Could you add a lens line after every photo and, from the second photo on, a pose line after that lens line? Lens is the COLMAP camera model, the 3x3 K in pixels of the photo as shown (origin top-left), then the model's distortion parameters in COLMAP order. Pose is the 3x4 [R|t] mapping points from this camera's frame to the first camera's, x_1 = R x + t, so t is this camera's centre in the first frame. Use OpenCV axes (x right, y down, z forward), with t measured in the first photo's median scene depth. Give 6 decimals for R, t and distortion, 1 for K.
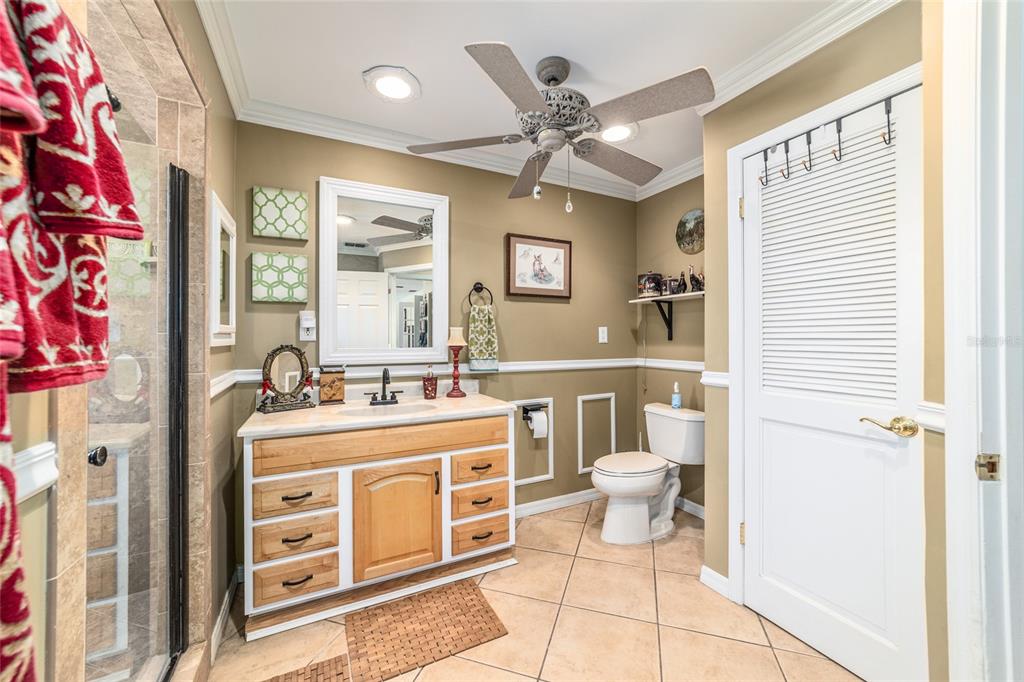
lens RADIAL K [[396.1, 0, 511.5], [0, 396.1, 337.9], [0, 0, 1]] dist [-0.002399, 0.001739]
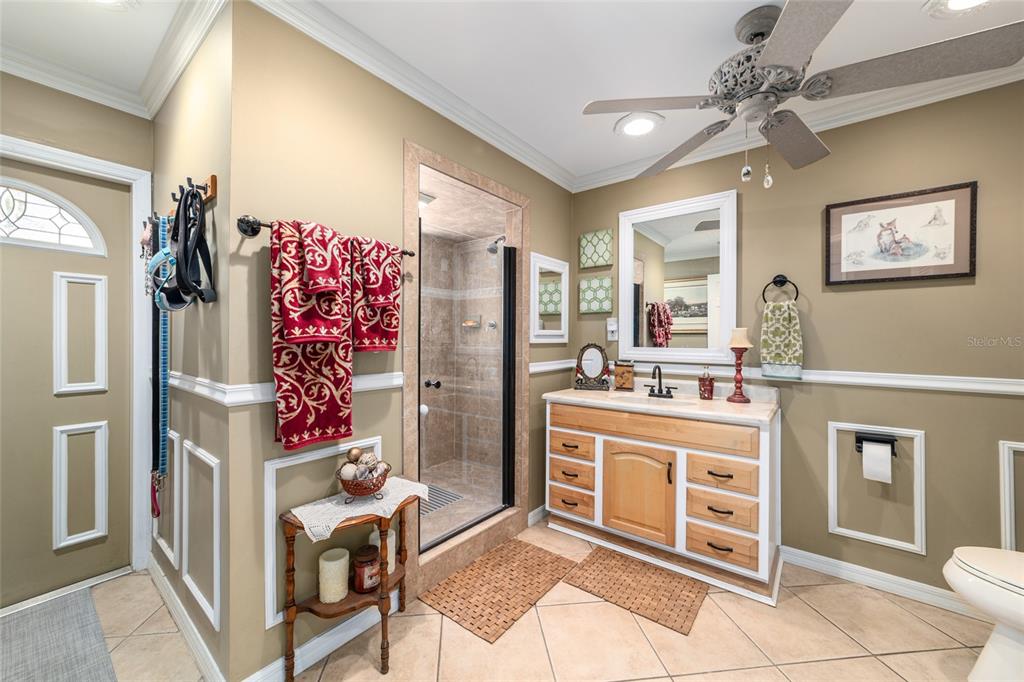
lens RADIAL K [[396.1, 0, 509.3], [0, 396.1, 338.1], [0, 0, 1]] dist [-0.002399, 0.001739]
pose [[0.424125, 0.004473, -0.905593, 0.555044], [-0.004924, 0.999984, 0.002633, -0.002624], [0.905590, 0.003342, 0.424140, 0.133330]]
